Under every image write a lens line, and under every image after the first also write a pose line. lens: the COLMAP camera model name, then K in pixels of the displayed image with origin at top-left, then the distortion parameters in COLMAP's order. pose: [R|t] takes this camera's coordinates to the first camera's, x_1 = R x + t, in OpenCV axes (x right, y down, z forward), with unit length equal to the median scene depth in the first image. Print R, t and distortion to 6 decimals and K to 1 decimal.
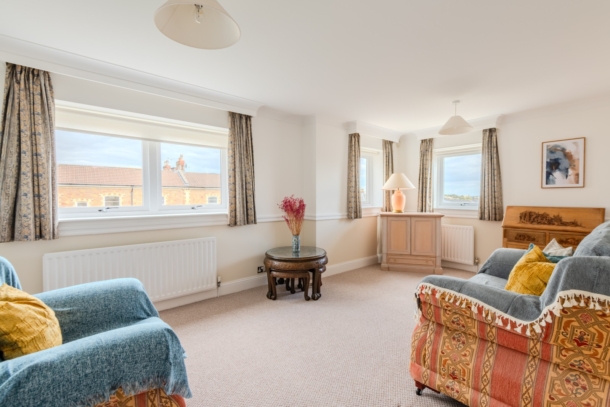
lens RADIAL K [[259.0, 0, 312.4], [0, 259.0, 201.5], [0, 0, 1]] dist [-0.001057, -0.000299]
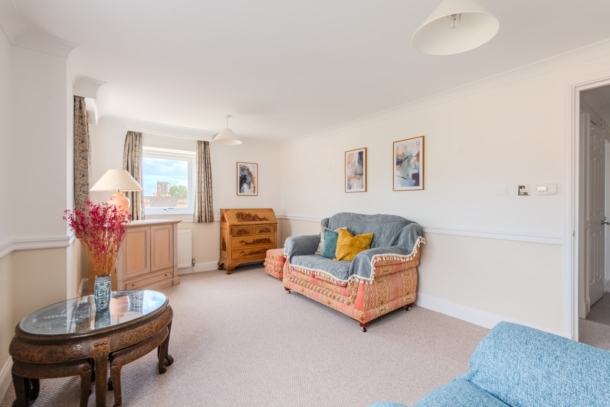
lens RADIAL K [[259.0, 0, 312.4], [0, 259.0, 201.5], [0, 0, 1]] dist [-0.001057, -0.000299]
pose [[0.134494, 0.009626, 0.990868, -0.431050], [0.027180, 0.999541, -0.013399, 0.009509], [-0.990542, 0.028734, 0.134170, 0.450770]]
